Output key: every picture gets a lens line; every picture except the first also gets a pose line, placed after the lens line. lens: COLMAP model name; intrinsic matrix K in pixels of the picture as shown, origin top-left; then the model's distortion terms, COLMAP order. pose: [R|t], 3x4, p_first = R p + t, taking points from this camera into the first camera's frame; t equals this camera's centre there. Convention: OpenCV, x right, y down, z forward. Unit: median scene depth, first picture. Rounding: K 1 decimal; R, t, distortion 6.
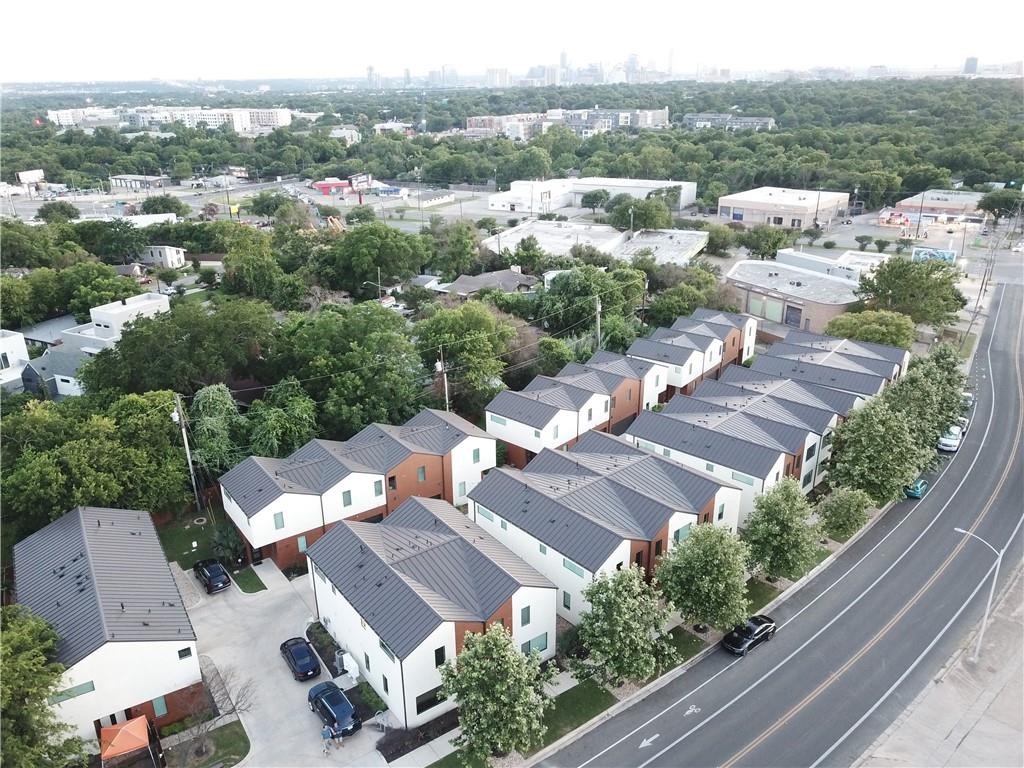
lens RADIAL K [[793.8, 0, 505.5], [0, 793.8, 387.6], [0, 0, 1]] dist [0.040280, -0.049577]
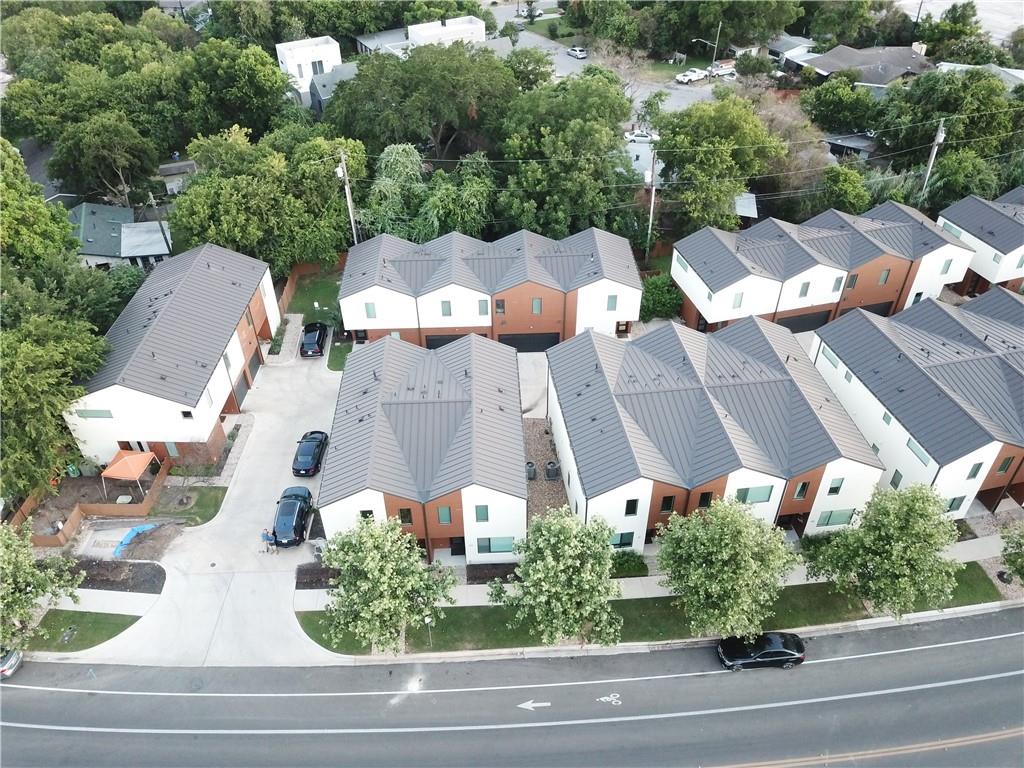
lens RADIAL K [[793.8, 0, 515.1], [0, 793.8, 392.3], [0, 0, 1]] dist [0.040280, -0.049577]
pose [[0.829512, 0.354075, -0.431903, 0.262721], [-0.197170, 0.909211, 0.366687, -0.110163], [0.522526, -0.219013, 0.824015, 0.225862]]
